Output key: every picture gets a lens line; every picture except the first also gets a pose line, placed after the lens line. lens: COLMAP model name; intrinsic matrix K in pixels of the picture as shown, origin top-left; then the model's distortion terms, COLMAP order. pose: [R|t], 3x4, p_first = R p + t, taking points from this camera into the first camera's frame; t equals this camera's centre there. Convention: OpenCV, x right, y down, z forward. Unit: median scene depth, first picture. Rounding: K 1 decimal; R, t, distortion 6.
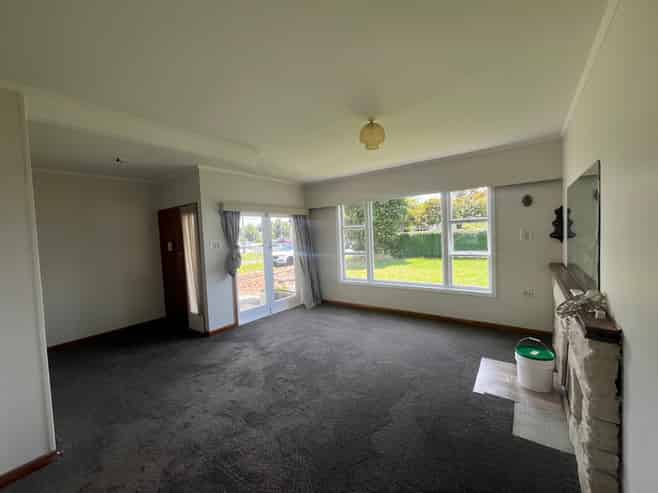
lens RADIAL K [[262.3, 0, 329.0], [0, 262.3, 246.5], [0, 0, 1]] dist [-0.038869, -0.000020]
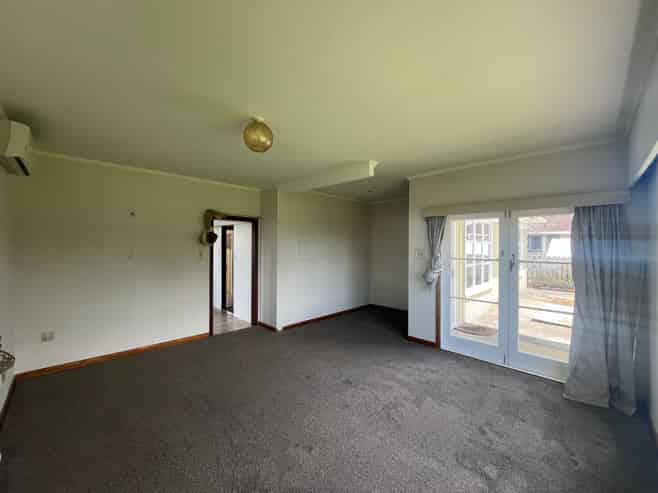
lens RADIAL K [[262.3, 0, 329.0], [0, 262.3, 246.5], [0, 0, 1]] dist [-0.038869, -0.000020]
pose [[-0.138828, 0.047399, -0.989182, 0.549792], [-0.042793, 0.997634, 0.053810, -0.064570], [0.989392, 0.049800, -0.136471, 0.744931]]
